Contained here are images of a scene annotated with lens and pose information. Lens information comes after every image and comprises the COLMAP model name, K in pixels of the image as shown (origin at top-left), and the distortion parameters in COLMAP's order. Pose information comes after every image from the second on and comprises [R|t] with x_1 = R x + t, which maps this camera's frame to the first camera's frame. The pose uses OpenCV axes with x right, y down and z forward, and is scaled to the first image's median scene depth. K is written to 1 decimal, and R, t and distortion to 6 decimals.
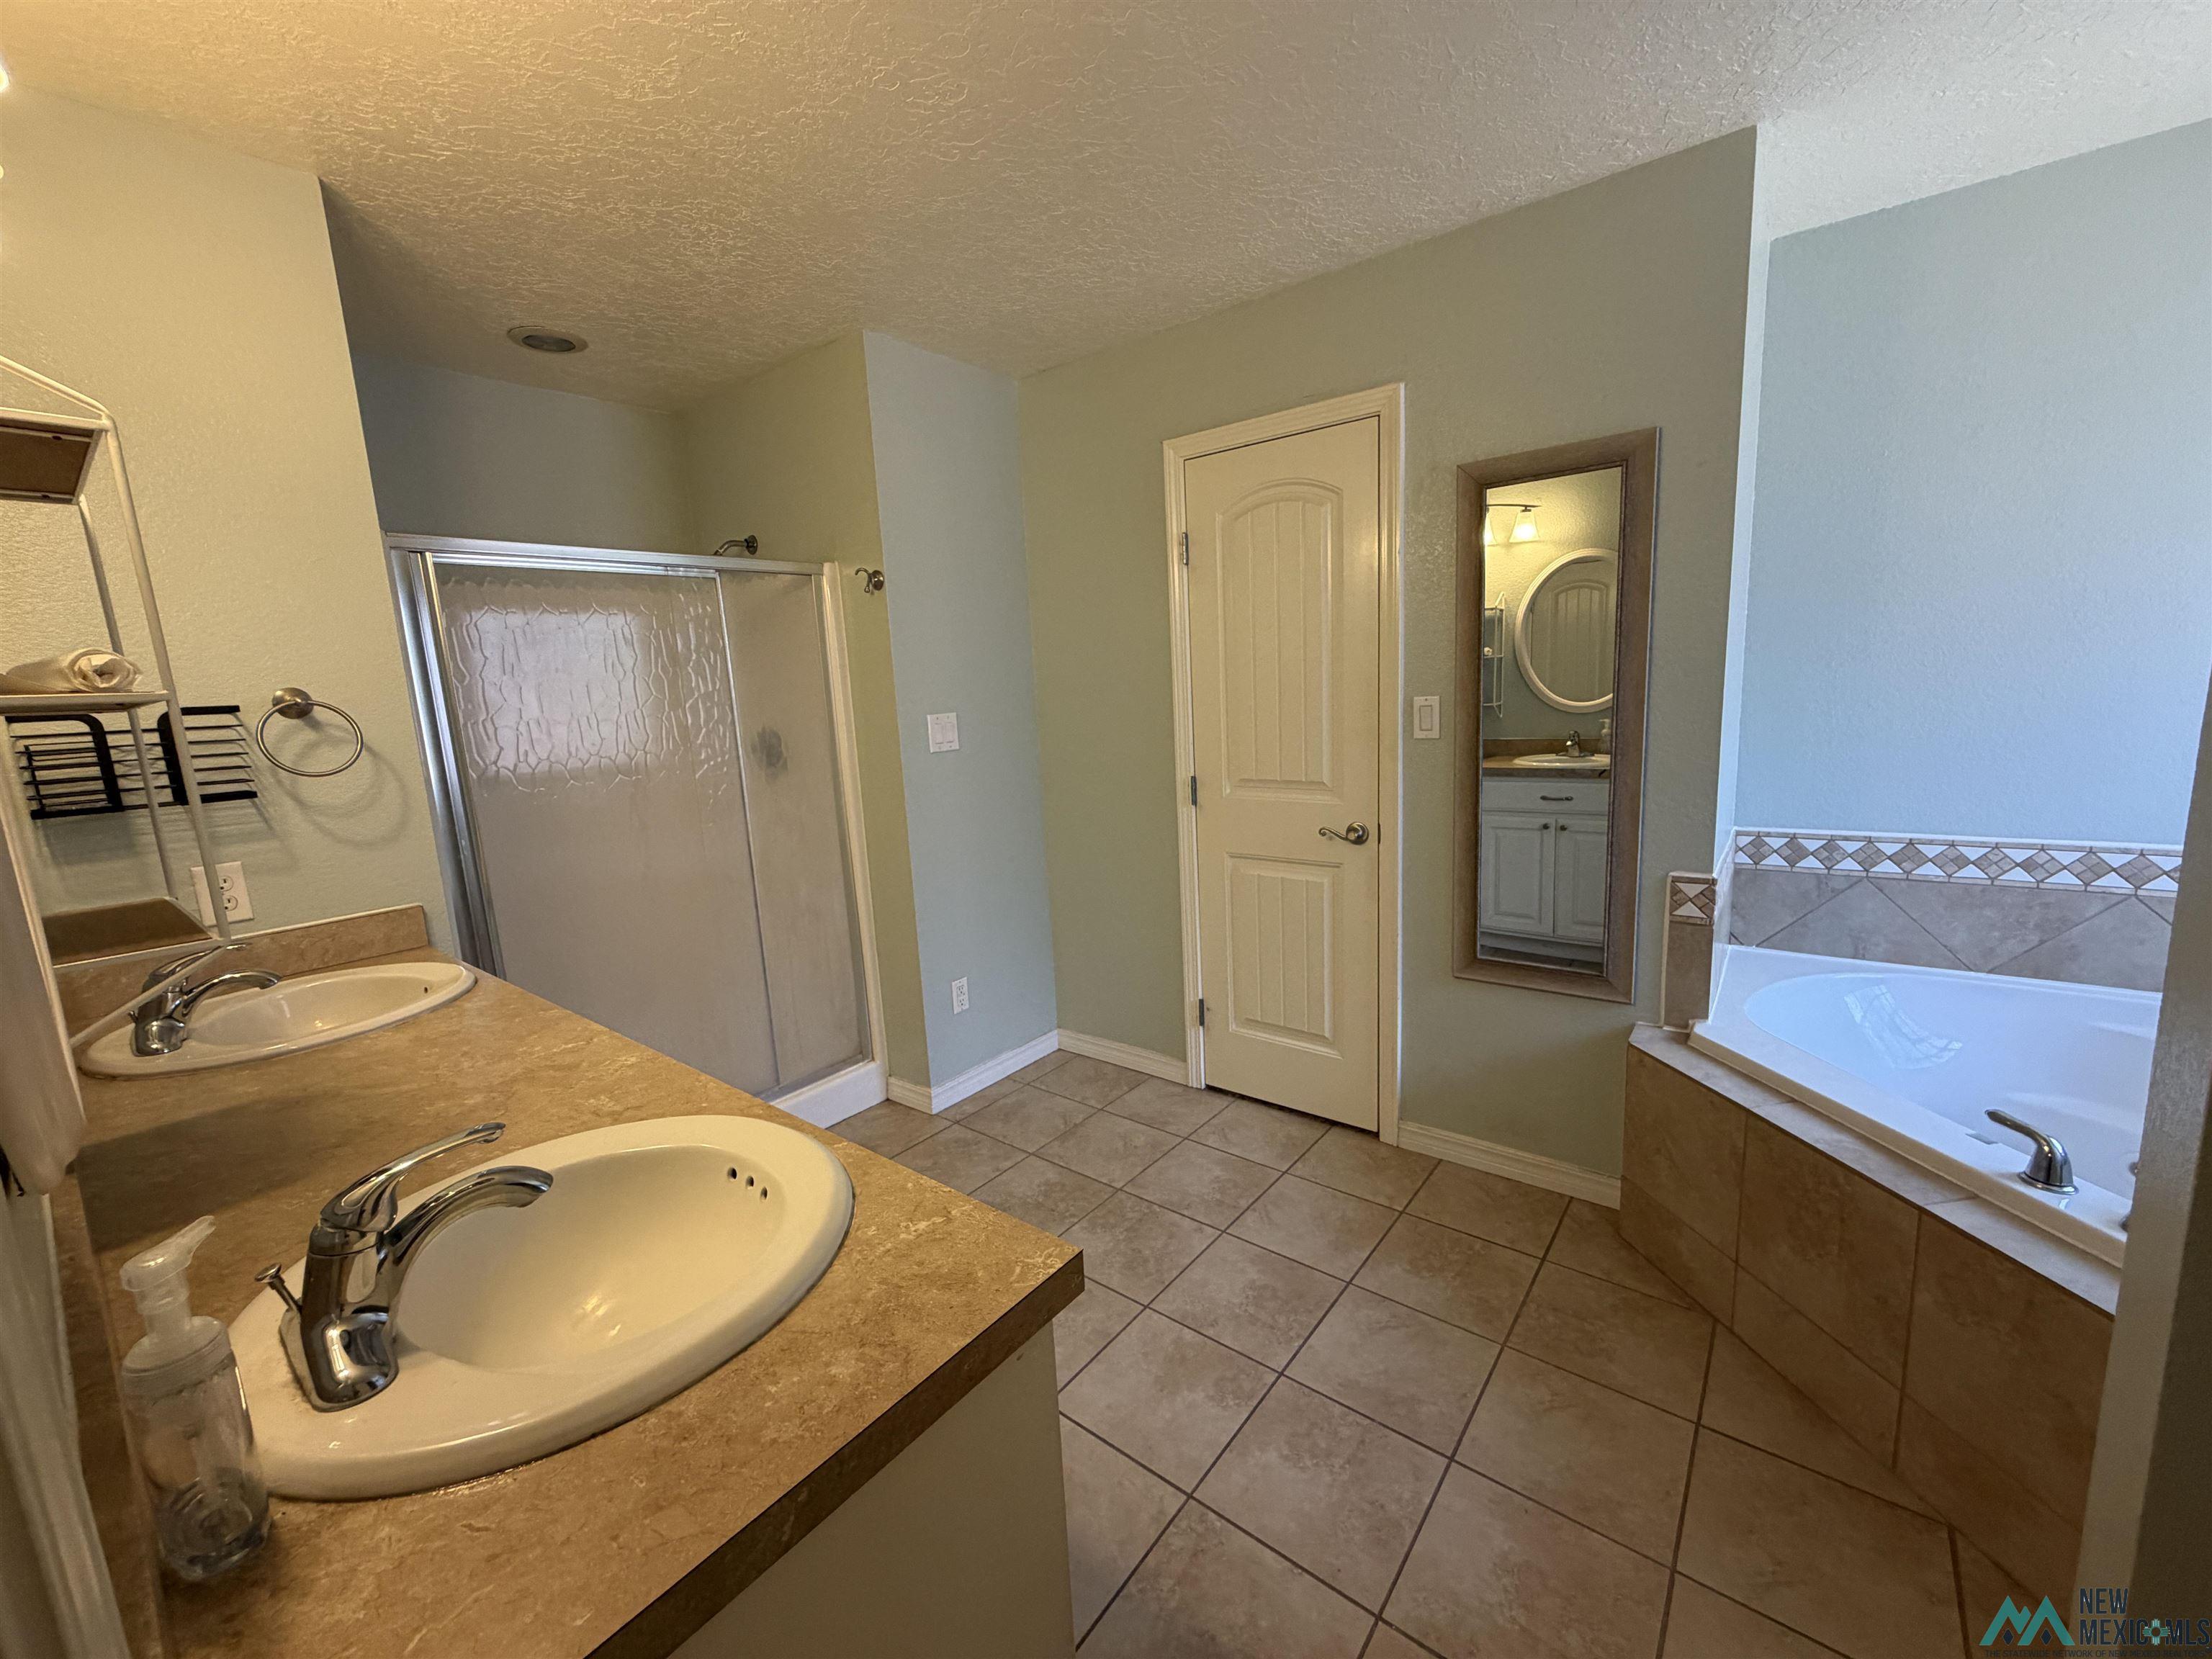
lens RADIAL K [[882.7, 0, 1086.9], [0, 882.7, 818.0], [0, 0, 1]] dist [0.001510, -0.000885]
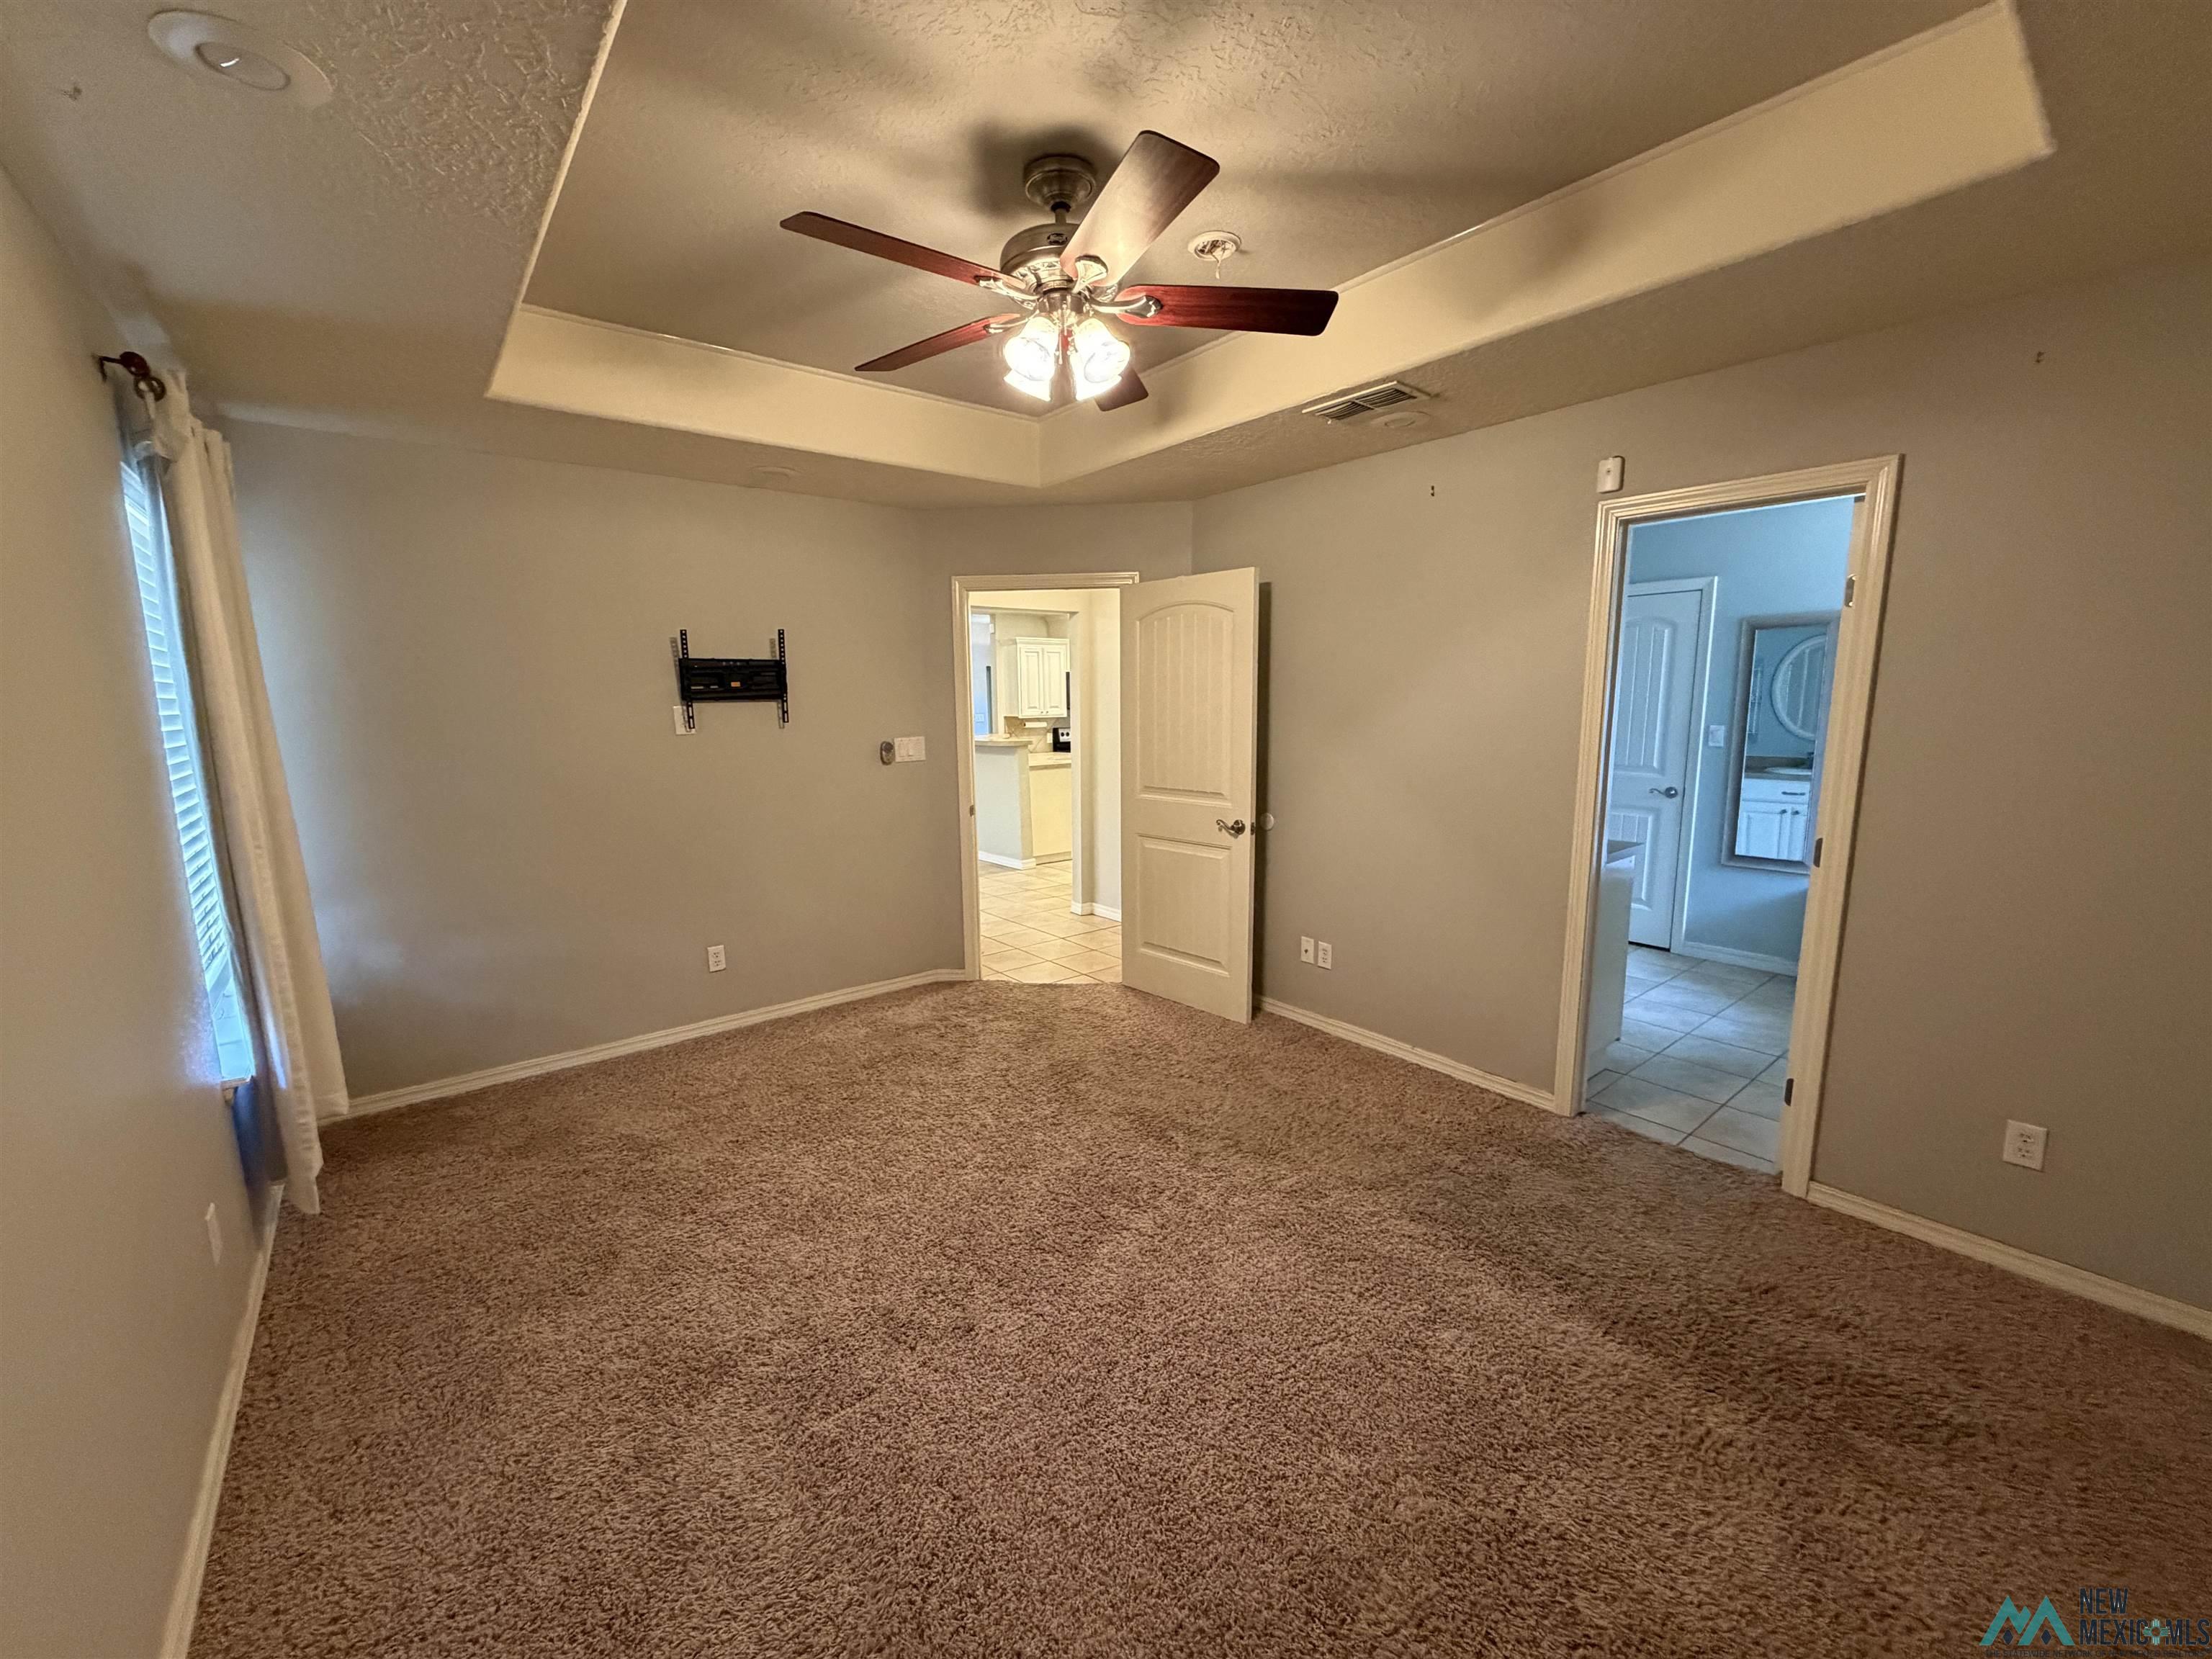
lens RADIAL K [[882.7, 0, 1114.9], [0, 882.7, 826.0], [0, 0, 1]] dist [0.001510, -0.000885]
pose [[0.979207, 0.066439, -0.191674, -0.451636], [-0.066844, 0.997754, 0.004364, 0.140634], [0.191534, 0.008539, 0.981449, -1.008918]]
